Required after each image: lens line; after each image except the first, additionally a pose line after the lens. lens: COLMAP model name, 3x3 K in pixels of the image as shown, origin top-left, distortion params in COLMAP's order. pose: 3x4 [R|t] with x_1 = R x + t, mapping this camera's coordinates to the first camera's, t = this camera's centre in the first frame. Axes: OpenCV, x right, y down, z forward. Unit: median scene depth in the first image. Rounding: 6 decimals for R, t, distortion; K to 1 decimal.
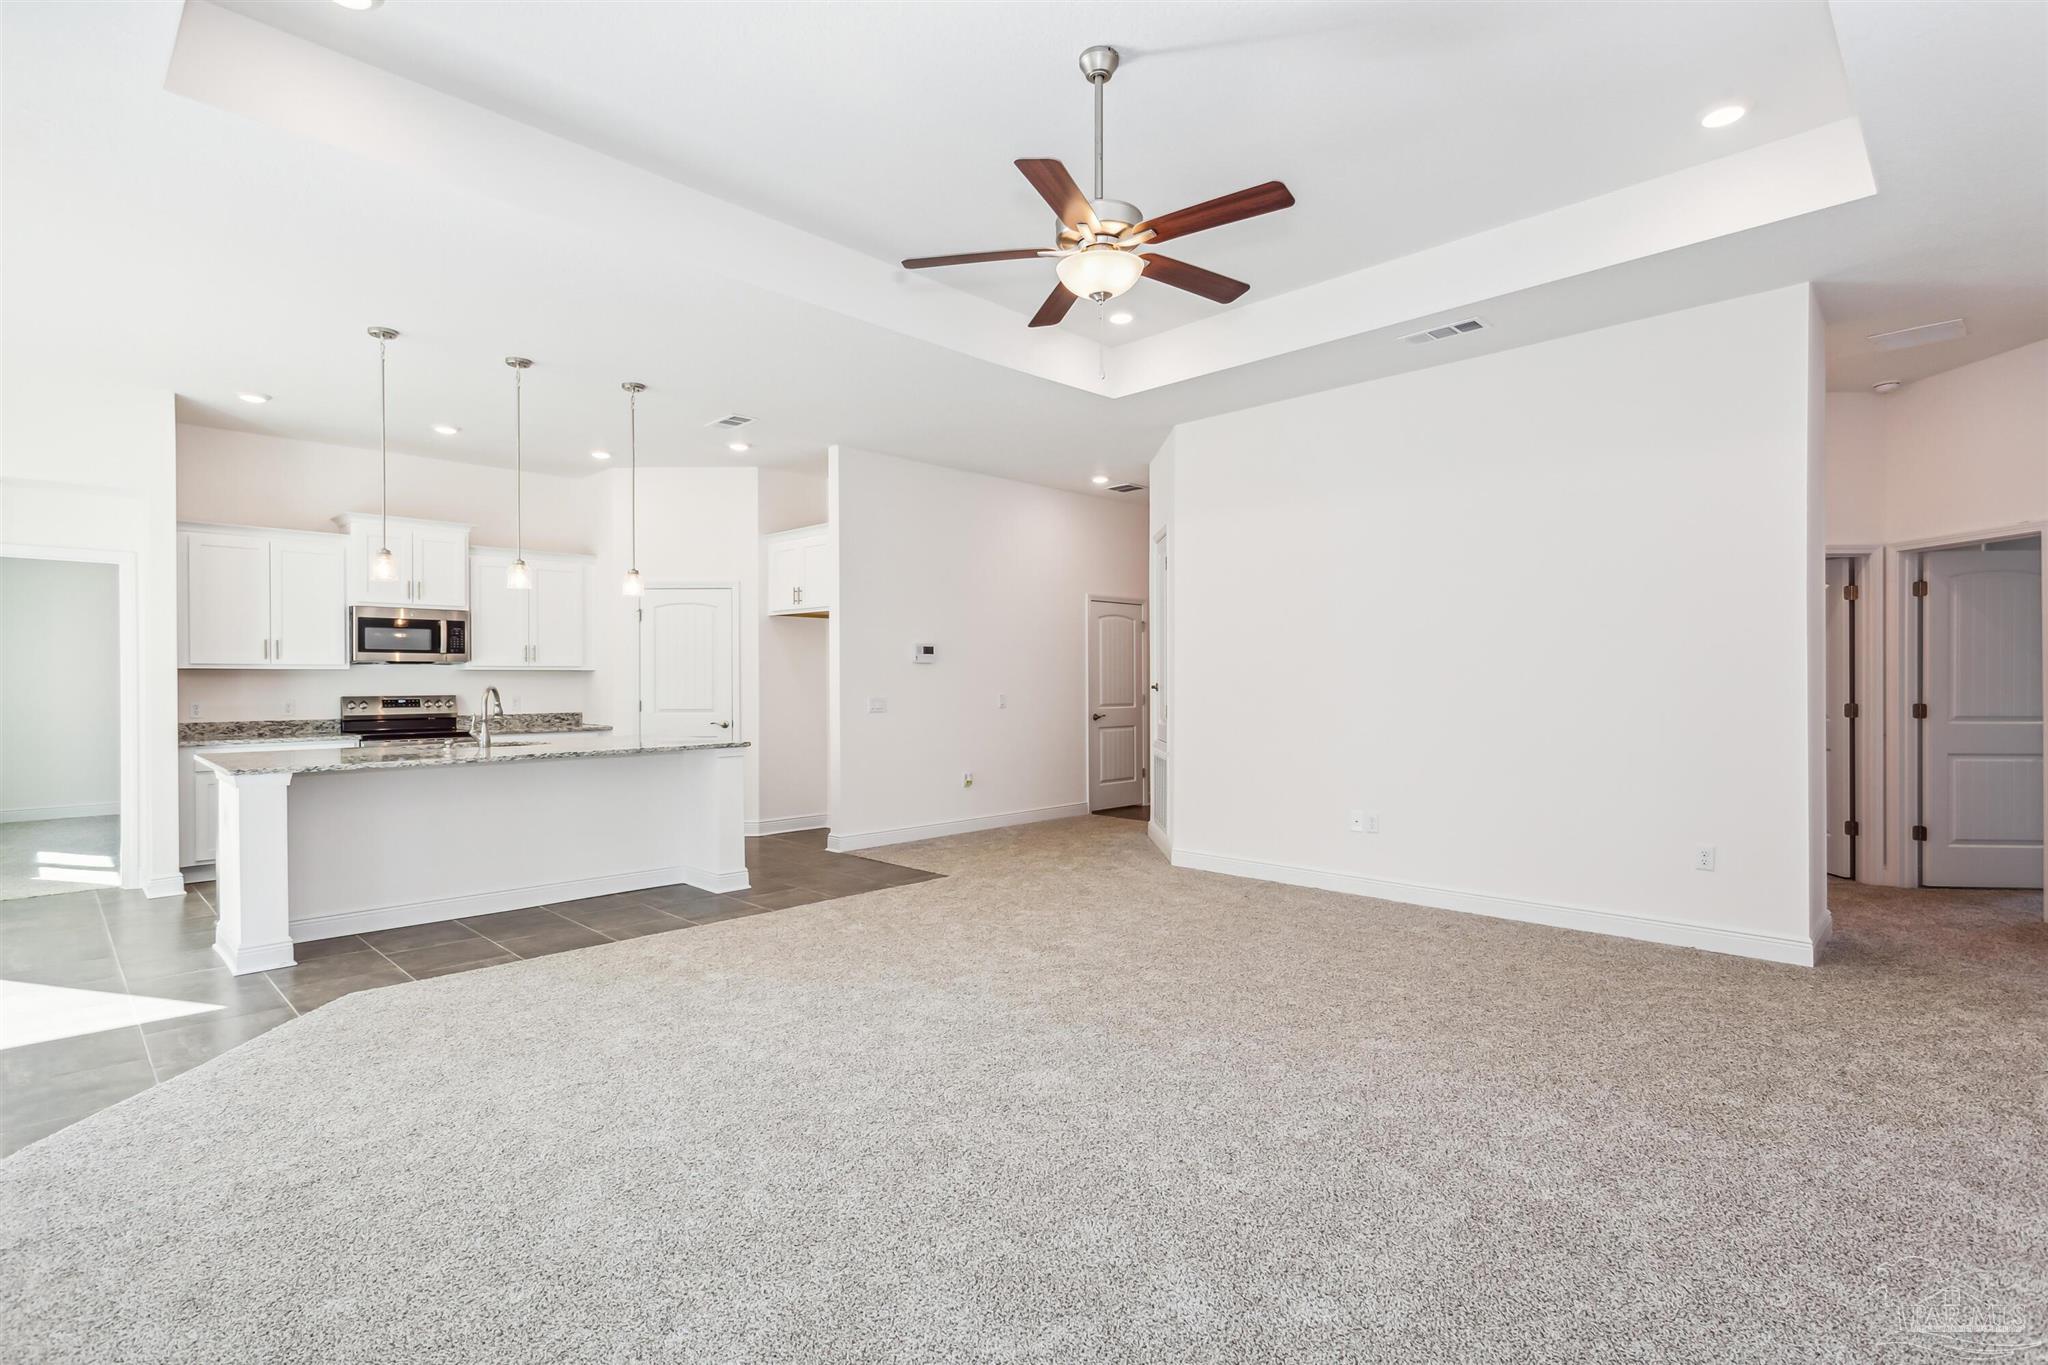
lens RADIAL K [[999.7, 0, 1018.3], [0, 999.7, 681.6], [0, 0, 1]] dist [0.005007, 0.002635]
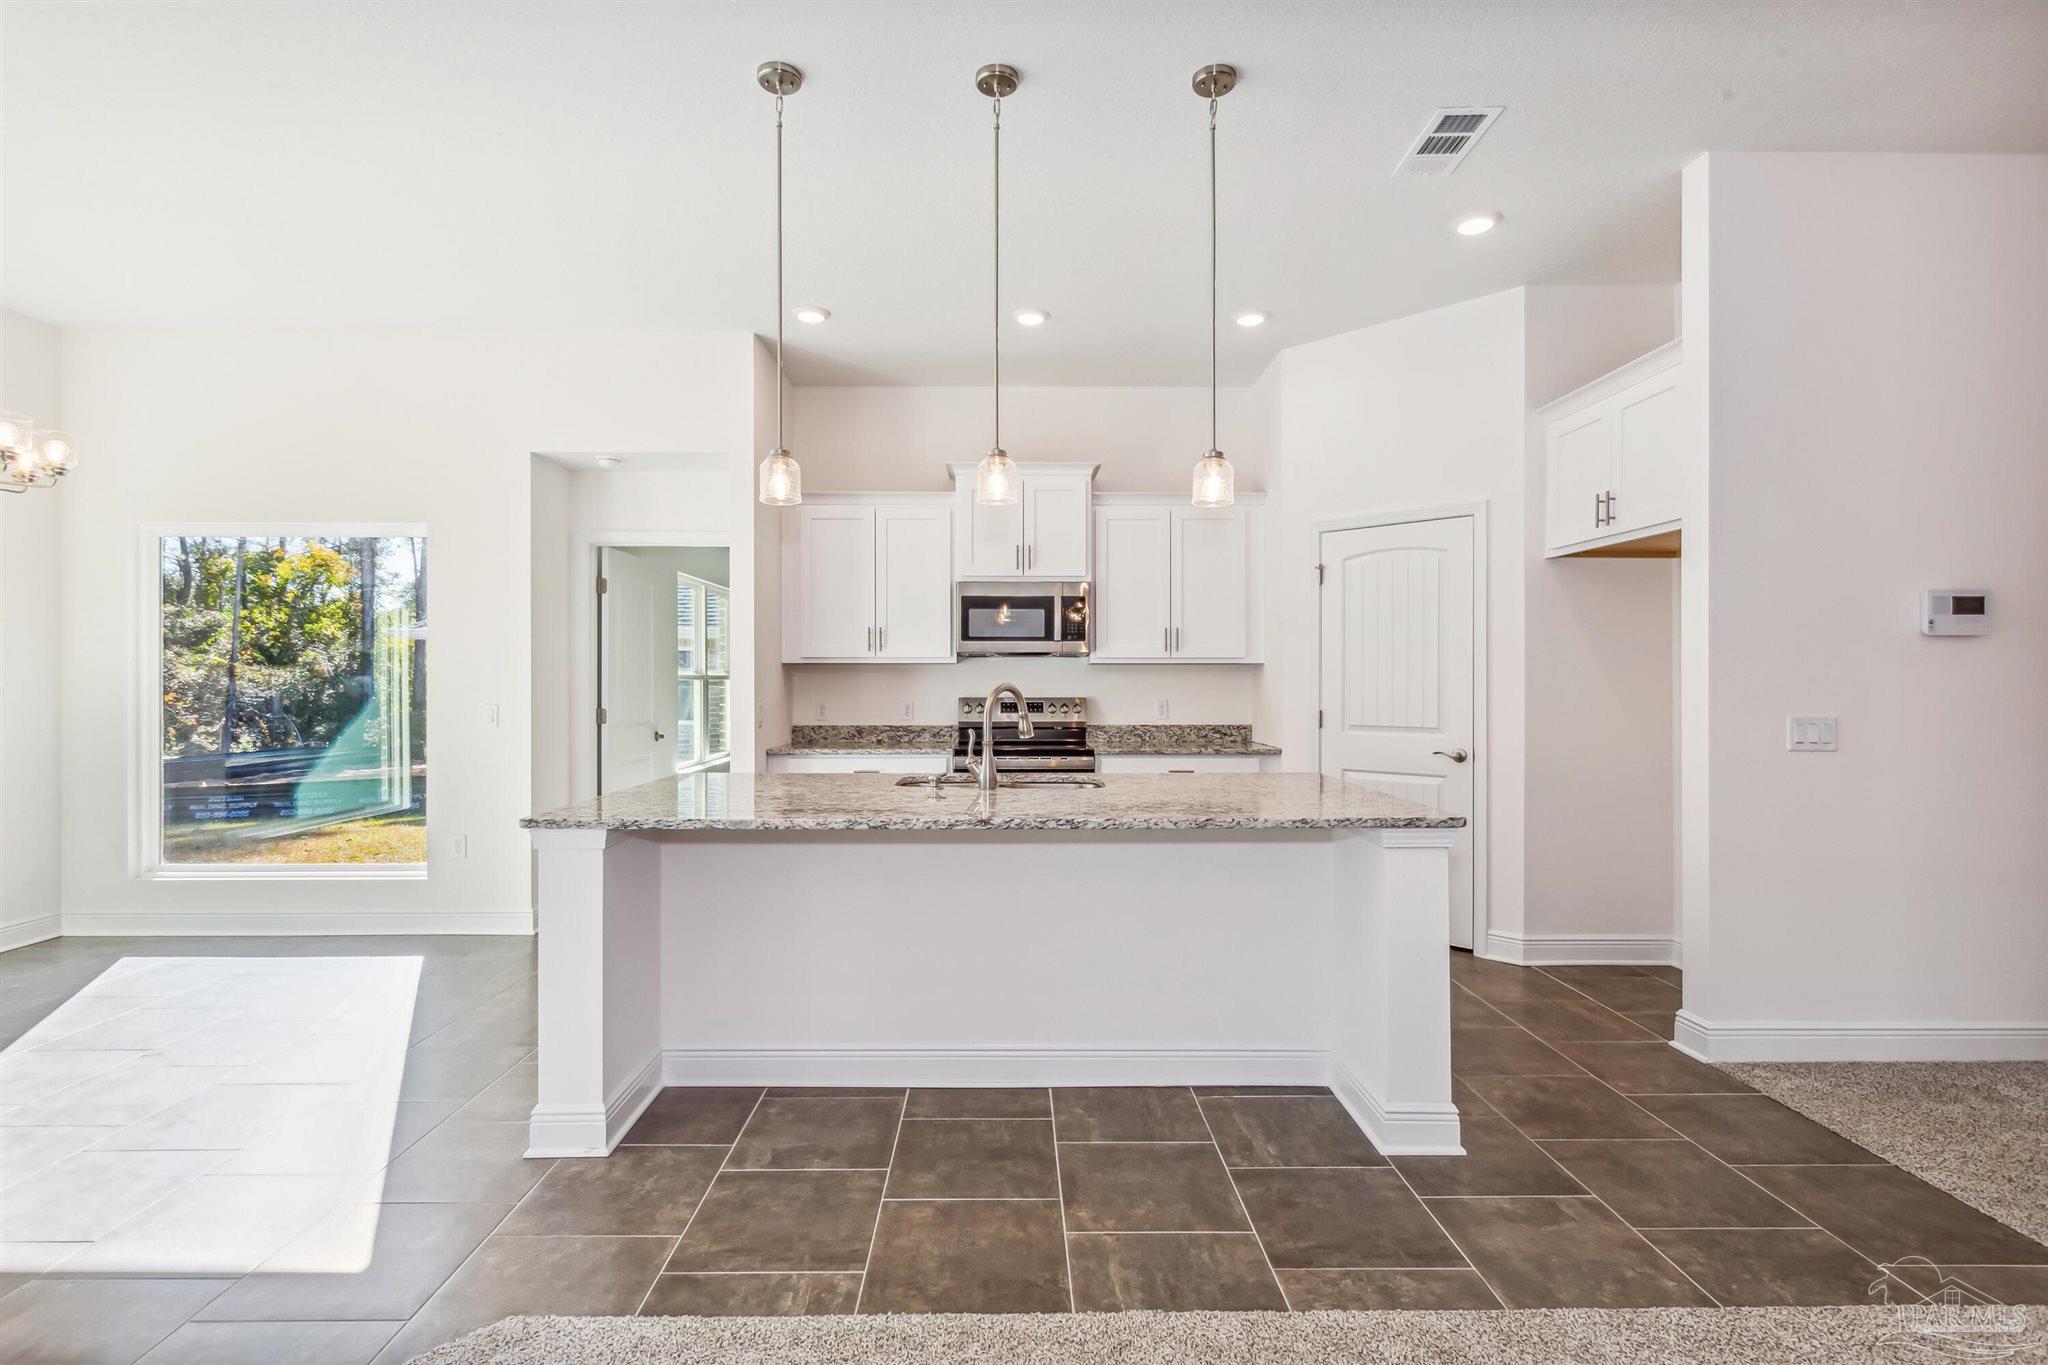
lens RADIAL K [[999.7, 0, 1005.1], [0, 999.7, 683.5], [0, 0, 1]] dist [0.005007, 0.002635]
pose [[0.712523, 0.003741, -0.701639, -0.086009], [-0.003728, 0.999992, 0.001546, 0.002128], [0.701639, 0.001514, 0.712531, 0.448619]]
